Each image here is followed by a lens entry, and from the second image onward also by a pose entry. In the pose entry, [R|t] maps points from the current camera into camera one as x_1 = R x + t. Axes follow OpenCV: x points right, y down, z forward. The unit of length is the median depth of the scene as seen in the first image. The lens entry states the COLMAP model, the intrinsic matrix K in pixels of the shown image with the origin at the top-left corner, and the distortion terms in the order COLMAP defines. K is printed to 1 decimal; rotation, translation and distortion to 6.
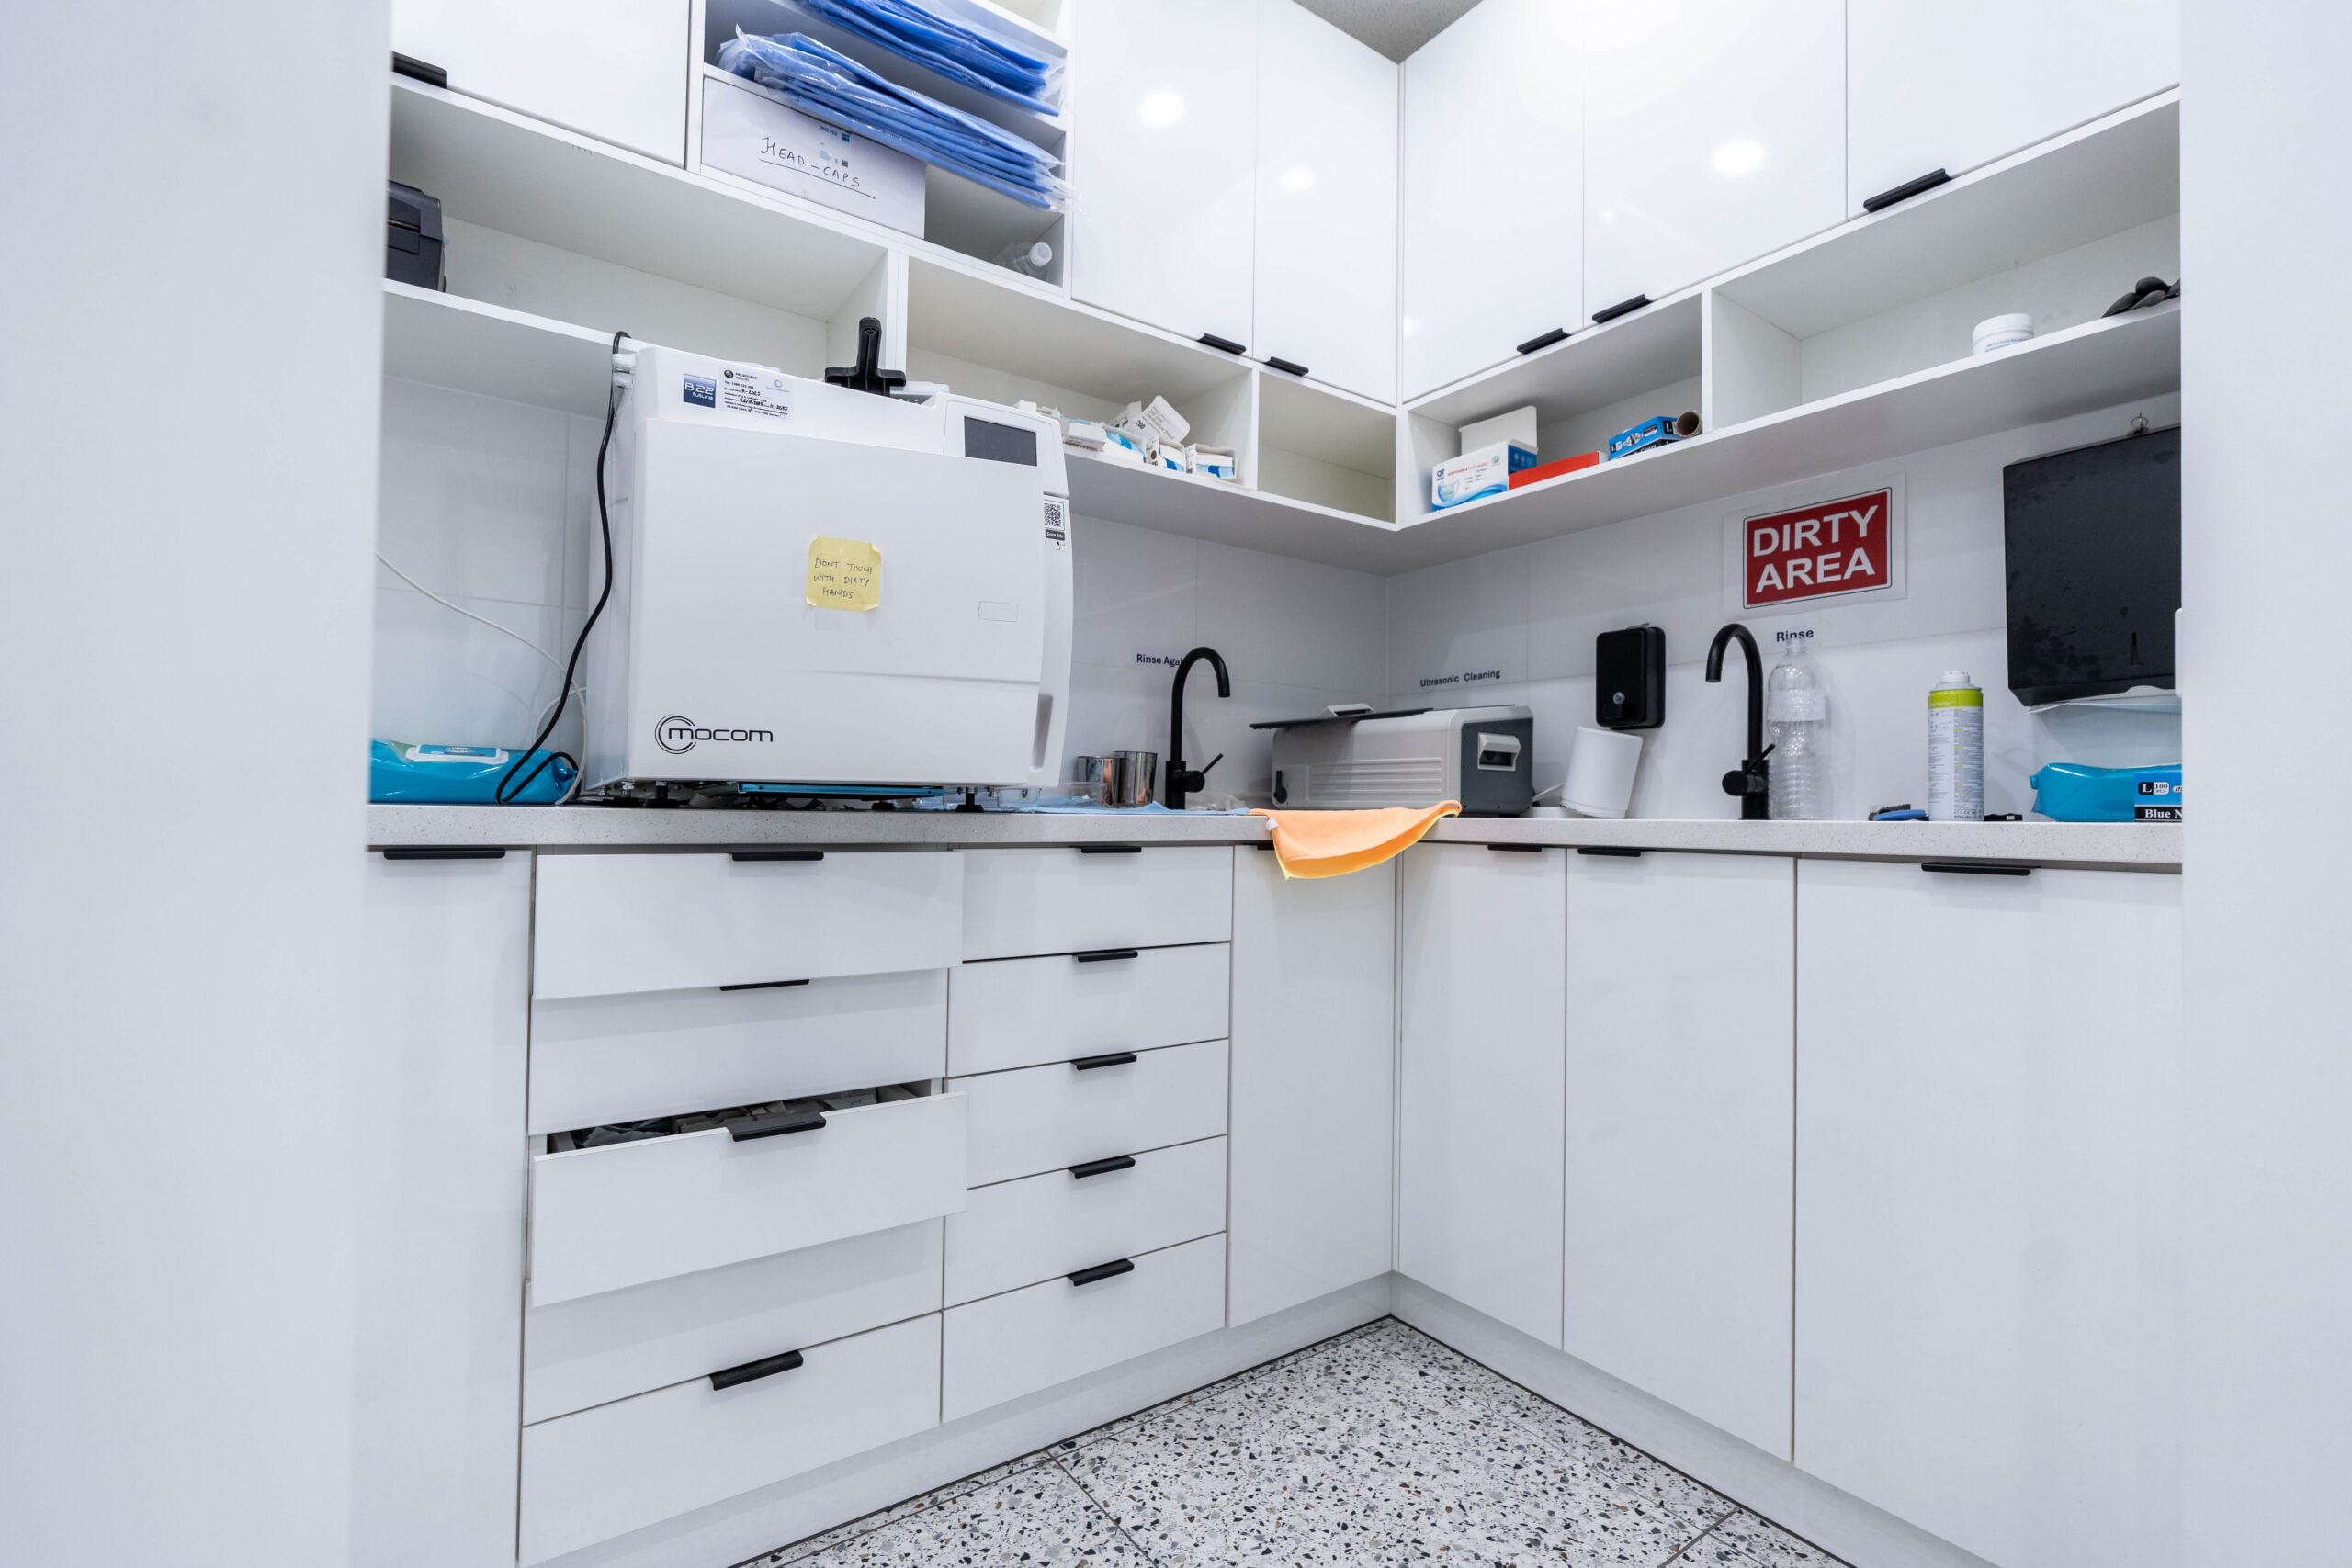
lens RADIAL K [[1051.4, 0, 1186.7], [0, 1051.4, 786.8], [0, 0, 1]] dist [-0.011924, 0.004357]
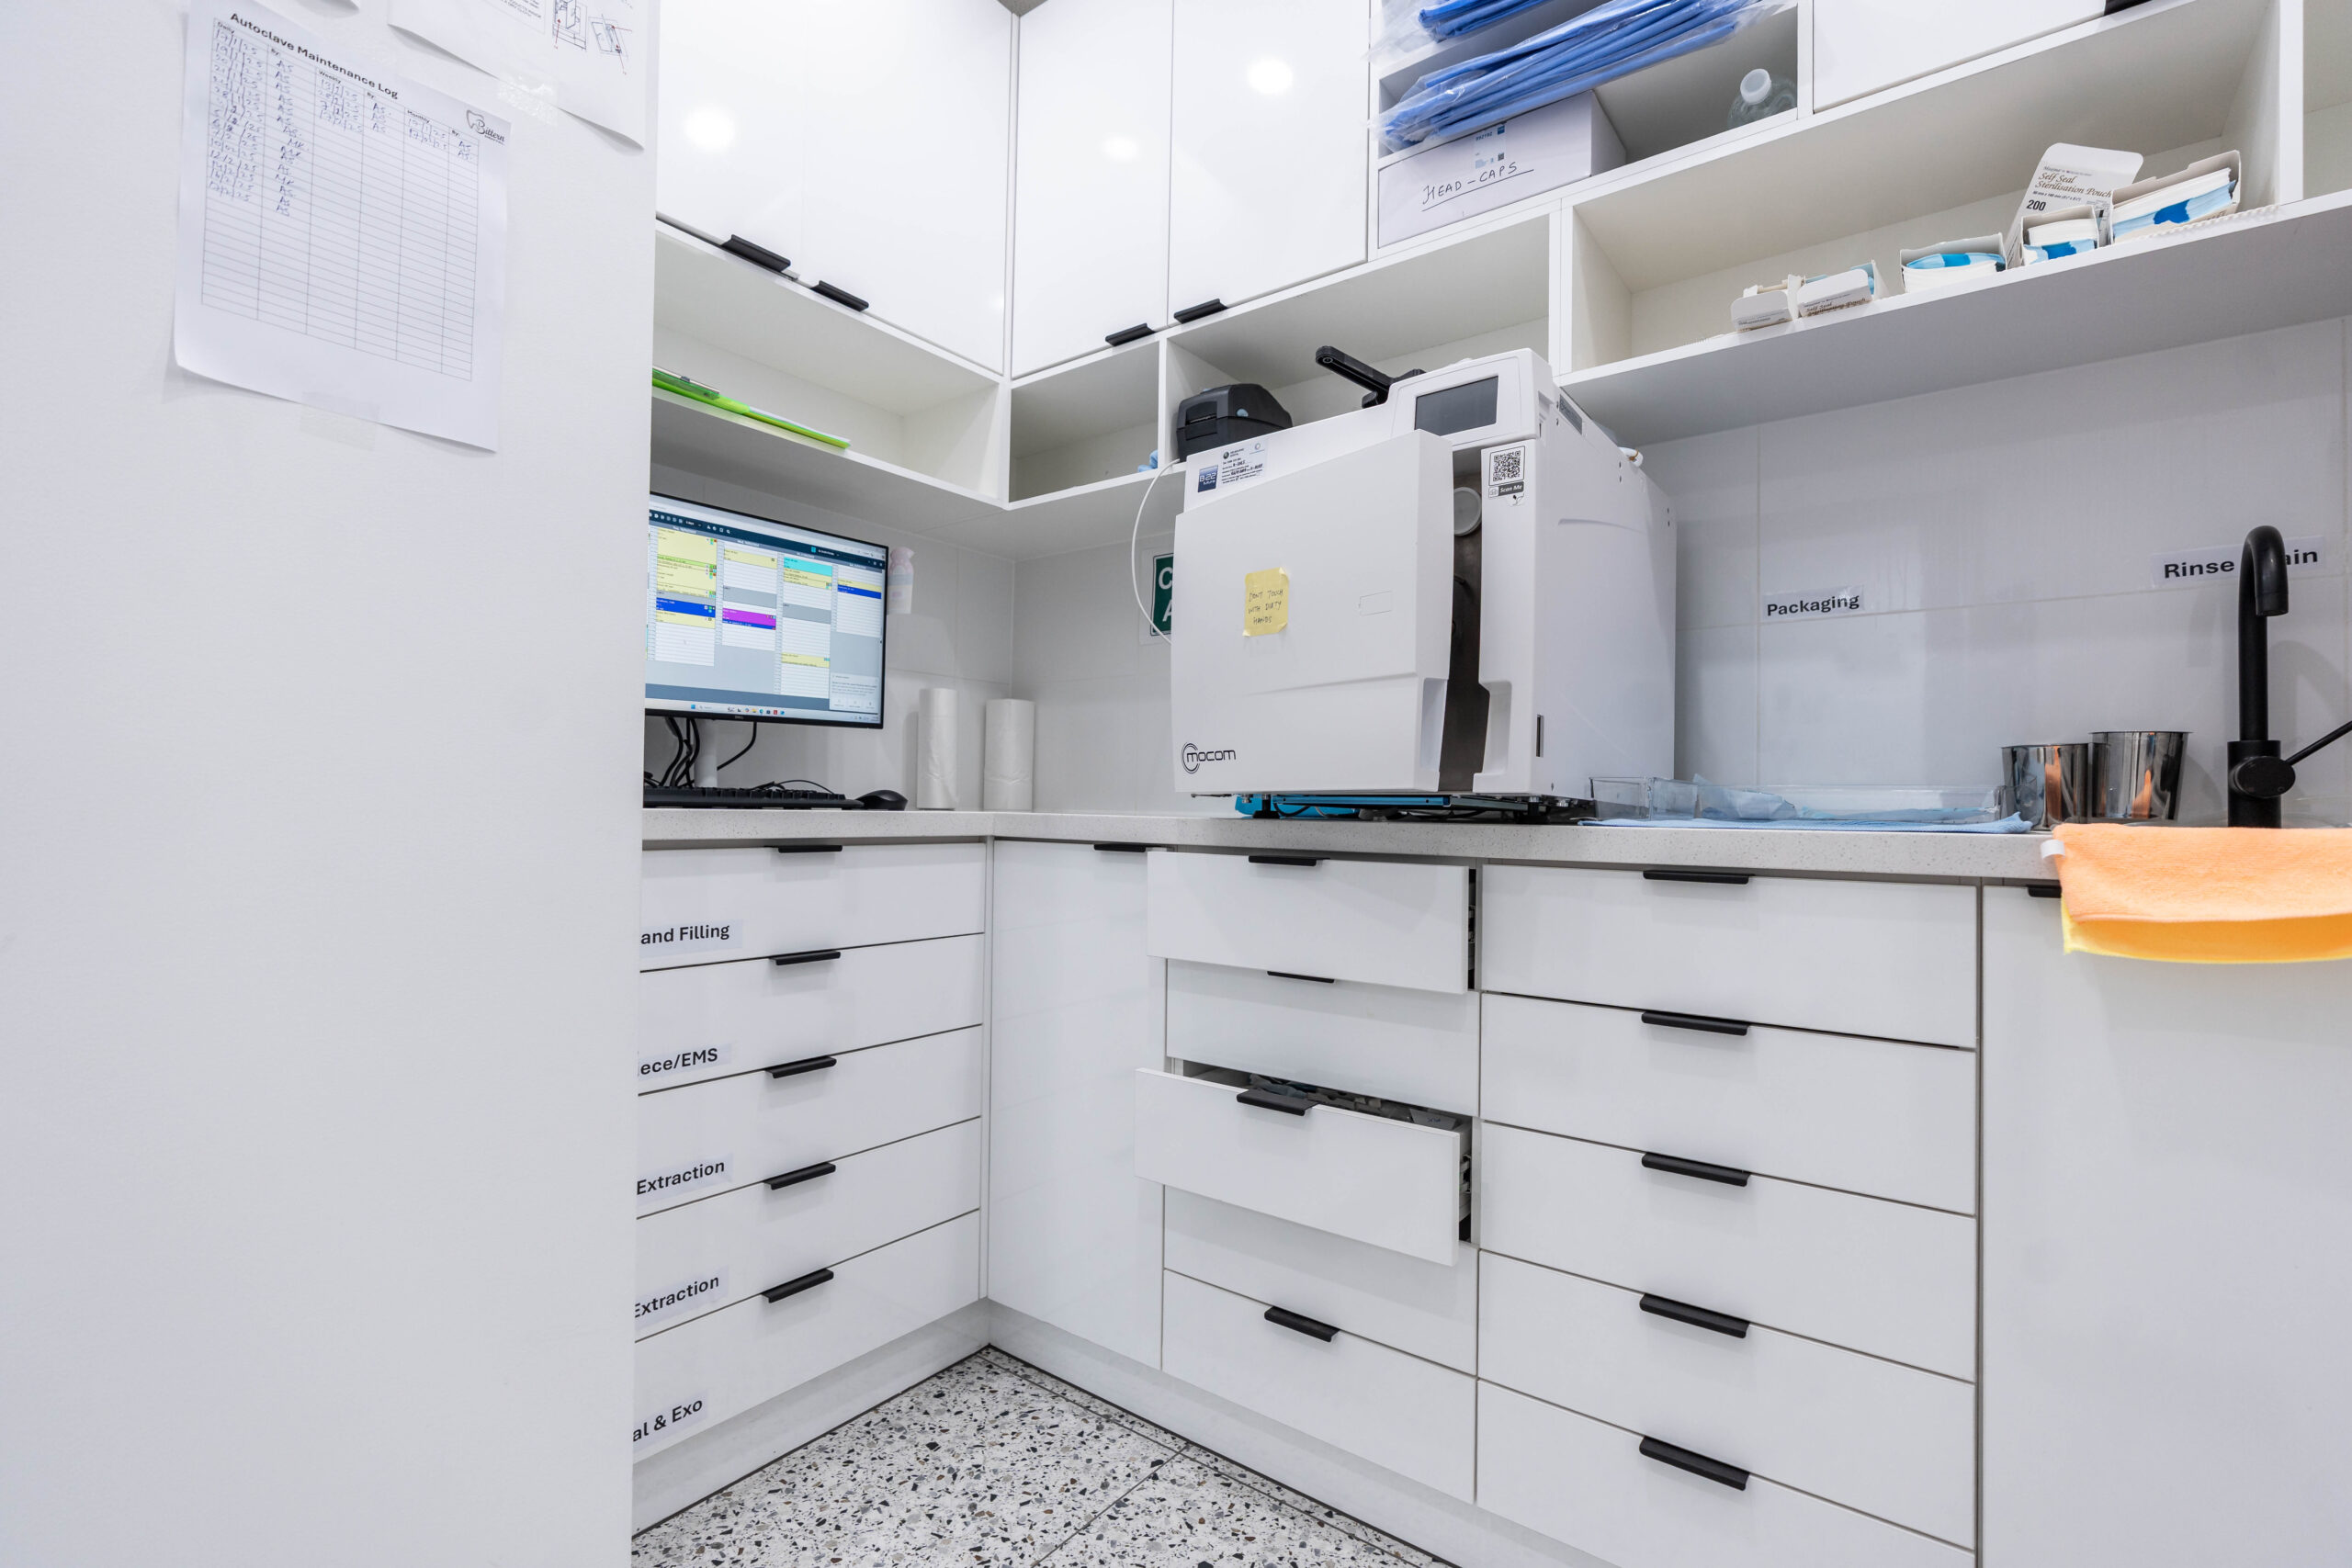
lens RADIAL K [[1051.4, 0, 1176.7], [0, 1051.4, 786.4], [0, 0, 1]] dist [-0.011924, 0.004357]
pose [[0.289972, -0.032700, -0.956476, 0.517705], [0.008922, 0.999465, -0.031465, 0.017085], [0.956994, 0.000590, 0.290108, 0.449645]]
